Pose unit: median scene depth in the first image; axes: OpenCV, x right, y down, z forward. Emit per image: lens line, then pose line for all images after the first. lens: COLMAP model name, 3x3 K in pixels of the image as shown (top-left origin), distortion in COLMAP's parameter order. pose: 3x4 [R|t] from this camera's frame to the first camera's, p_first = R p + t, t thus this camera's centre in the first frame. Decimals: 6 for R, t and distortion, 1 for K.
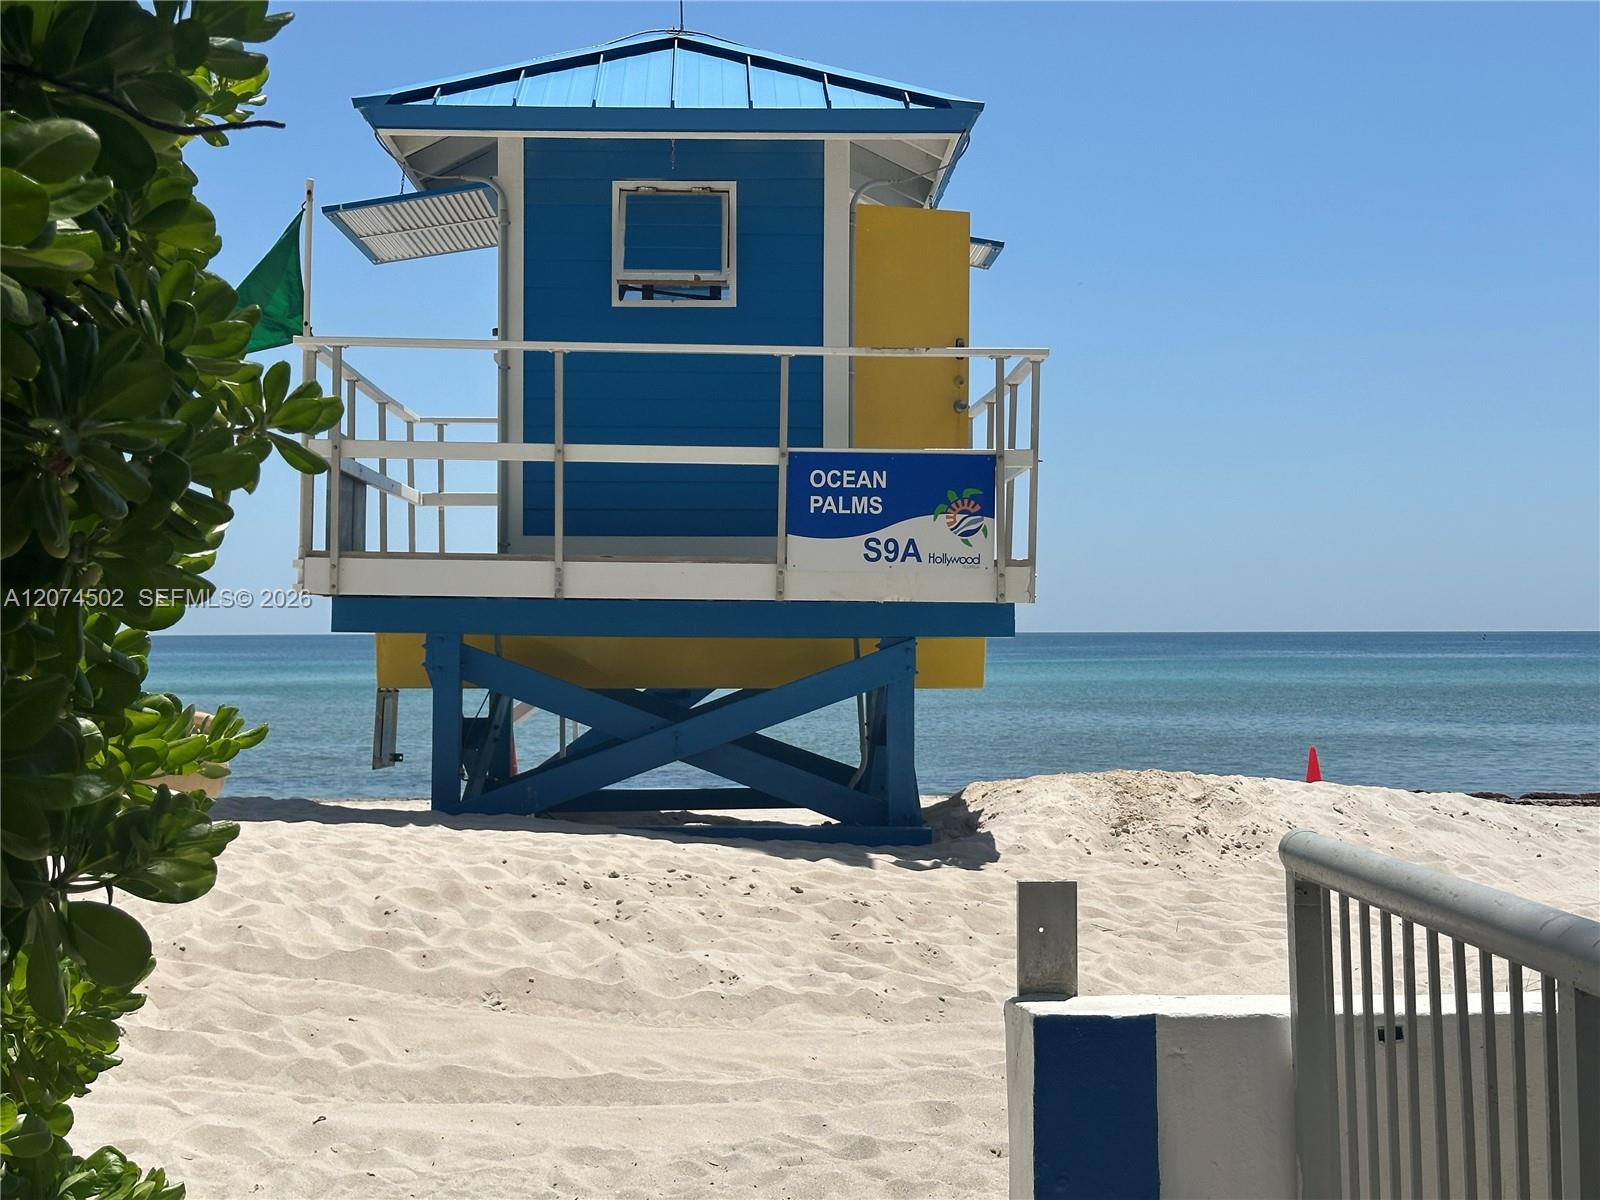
lens RADIAL K [[2228.4, 0, 800.0], [0, 2228.4, 600.0], [0, 0, 1]] dist [0.150983, -0.021443]
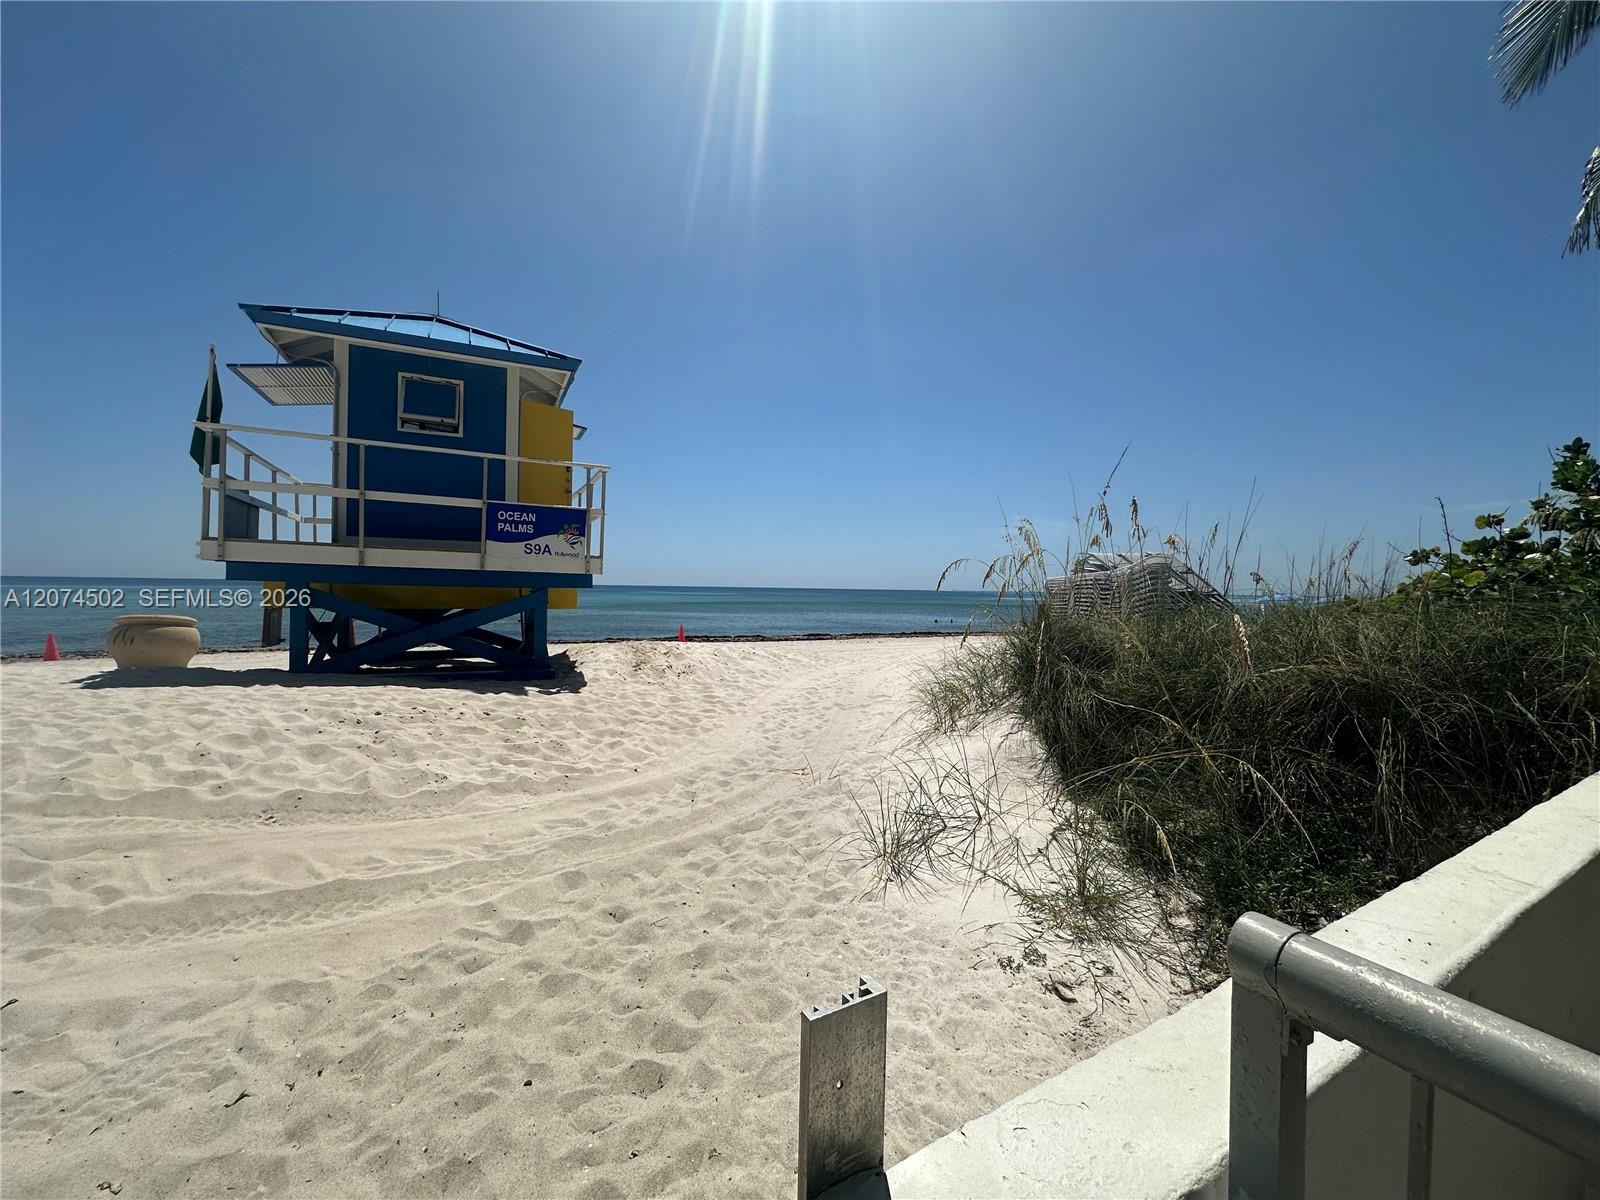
lens RADIAL K [[643.8, 0, 800.0], [0, 643.8, 600.0], [0, 0, 1]] dist [-0.004044, 0.000869]
pose [[0.906275, 0.008849, 0.422595, 0.008526], [-0.024120, 0.999234, 0.030805, 0.003031], [-0.421999, -0.038111, 0.905795, 0.358344]]
